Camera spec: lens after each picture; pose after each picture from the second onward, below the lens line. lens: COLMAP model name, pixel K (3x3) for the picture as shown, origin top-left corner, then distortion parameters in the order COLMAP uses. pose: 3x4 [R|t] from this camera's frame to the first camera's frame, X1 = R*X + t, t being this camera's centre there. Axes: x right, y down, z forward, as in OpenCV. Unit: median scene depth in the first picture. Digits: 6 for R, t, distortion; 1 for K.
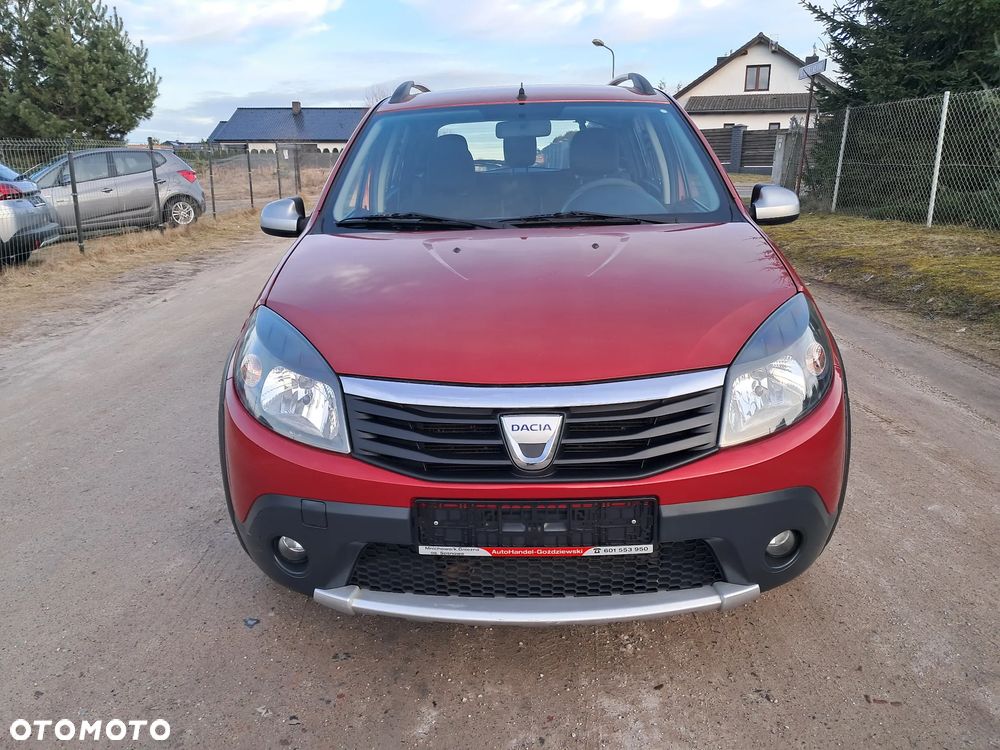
lens RADIAL K [[790.2, 0, 489.0], [0, 790.2, 375.0], [0, 0, 1]] dist [0.014597, -0.013082]
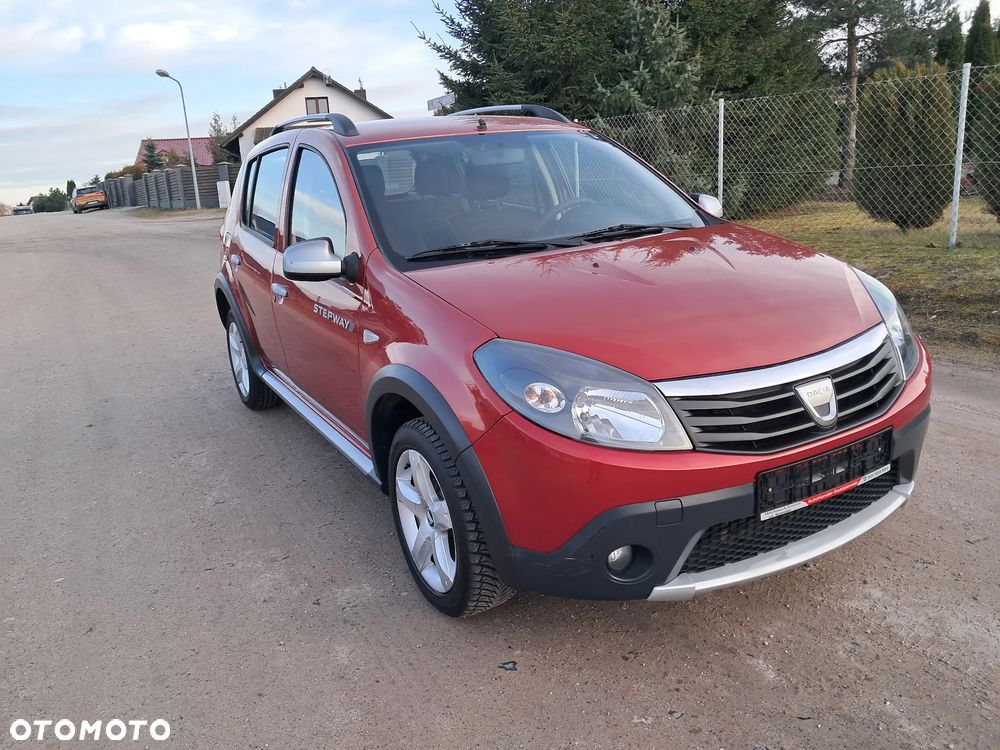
lens RADIAL K [[790.2, 0, 486.3], [0, 790.2, 374.3], [0, 0, 1]] dist [0.014597, -0.013082]
pose [[0.850479, -0.173310, 0.496638, -0.898810], [0.191168, 0.981441, 0.015120, -0.069204], [-0.490041, 0.082082, 0.867826, 0.173832]]
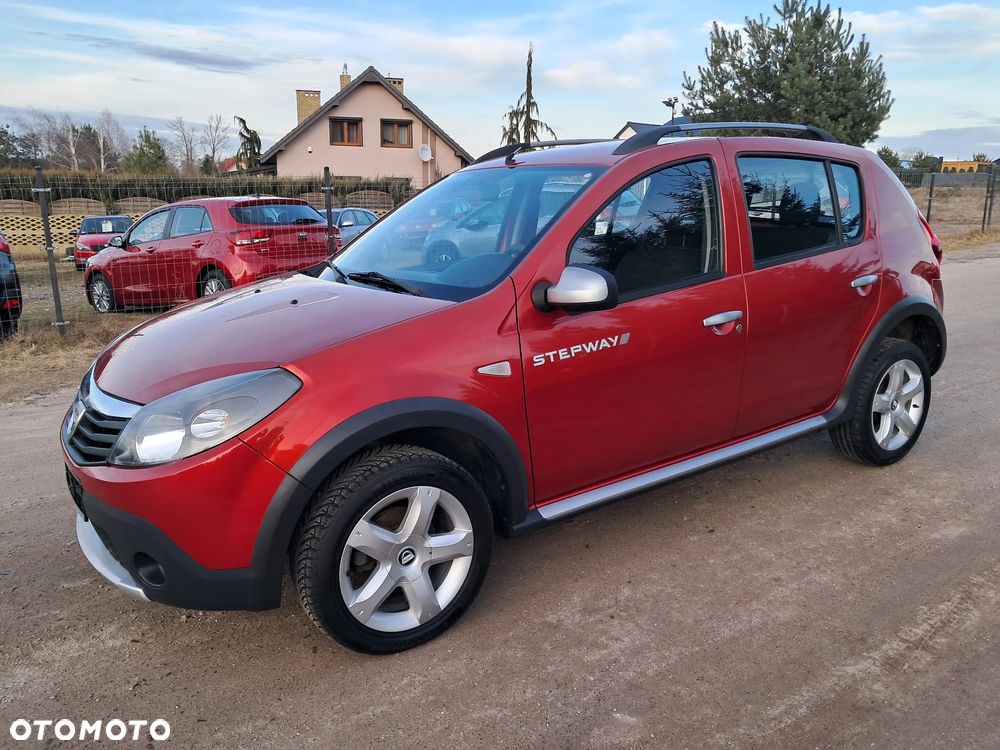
lens RADIAL K [[790.2, 0, 504.2], [0, 790.2, 370.1], [0, 0, 1]] dist [0.014597, -0.013082]
pose [[0.585088, 0.193783, -0.787477, 1.543416], [-0.212580, 0.973725, 0.081670, -0.277690], [0.782612, 0.119617, 0.610909, 0.647912]]
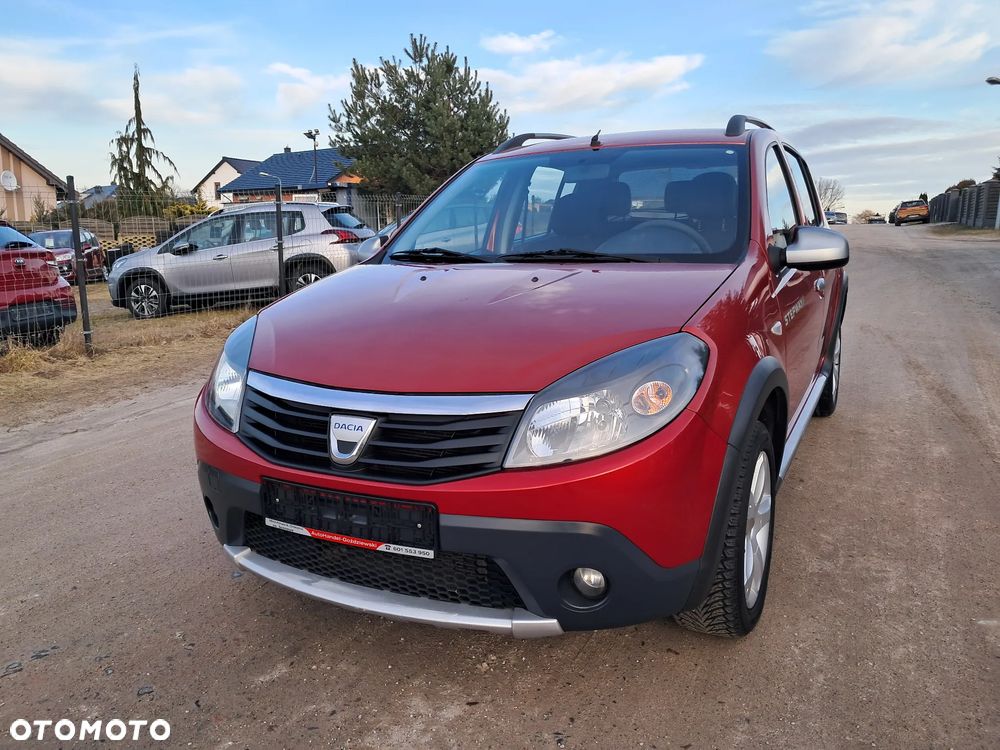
lens RADIAL K [[790.2, 0, 494.6], [0, 790.2, 370.9], [0, 0, 1]] dist [0.014597, -0.013082]
pose [[0.900362, 0.085081, -0.426744, 0.656594], [-0.114840, 0.992390, -0.044439, 0.011832], [0.419715, 0.089018, 0.903280, 0.053632]]
